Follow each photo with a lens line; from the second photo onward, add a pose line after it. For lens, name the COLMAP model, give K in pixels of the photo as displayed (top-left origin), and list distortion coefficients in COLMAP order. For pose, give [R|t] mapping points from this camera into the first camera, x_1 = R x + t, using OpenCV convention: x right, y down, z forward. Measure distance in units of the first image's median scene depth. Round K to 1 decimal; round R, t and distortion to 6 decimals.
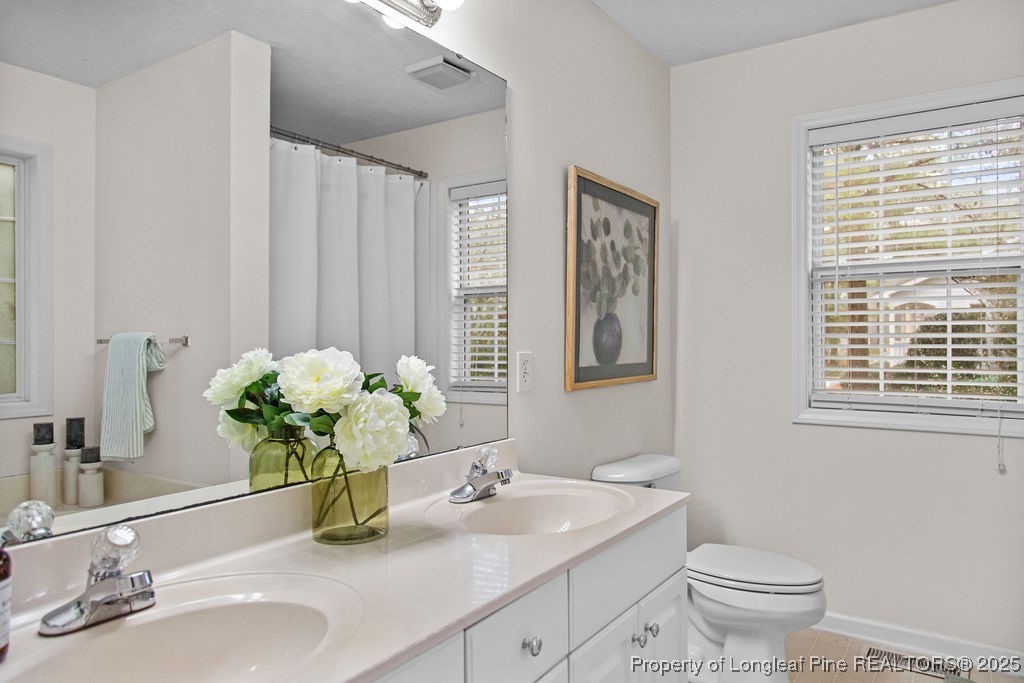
lens RADIAL K [[685.1, 0, 515.0], [0, 685.1, 340.9], [0, 0, 1]] dist [0.007777, -0.006110]
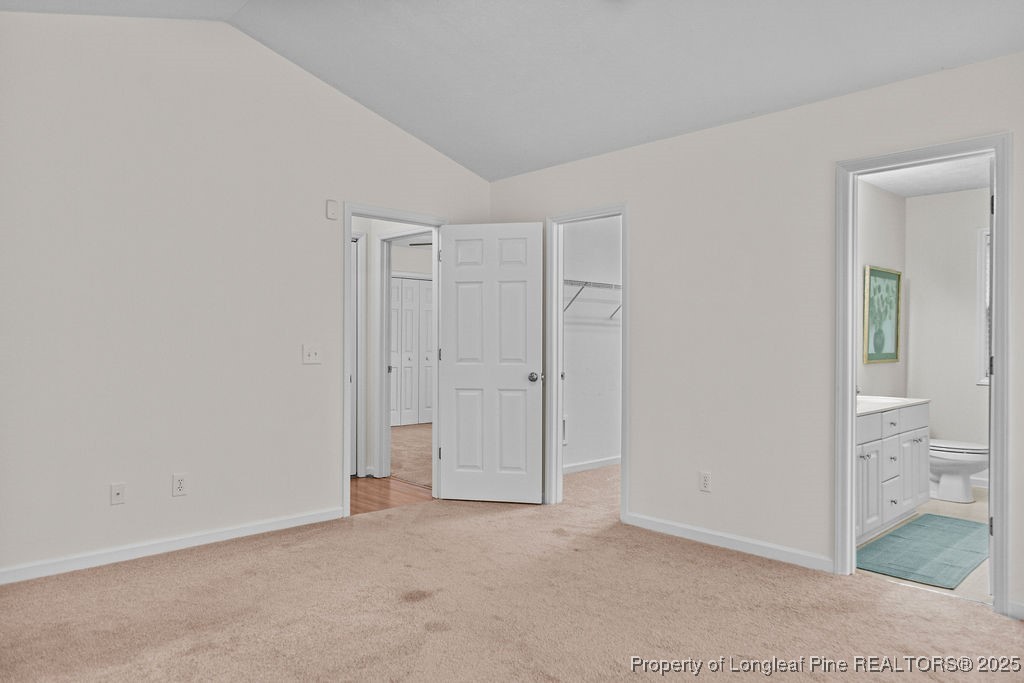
lens RADIAL K [[685.1, 0, 508.0], [0, 685.1, 341.2], [0, 0, 1]] dist [0.007777, -0.006110]
pose [[0.975034, 0.008906, -0.221878, -0.518532], [-0.008440, 0.999960, 0.003048, 0.000130], [0.221897, -0.001099, 0.975070, -1.344367]]
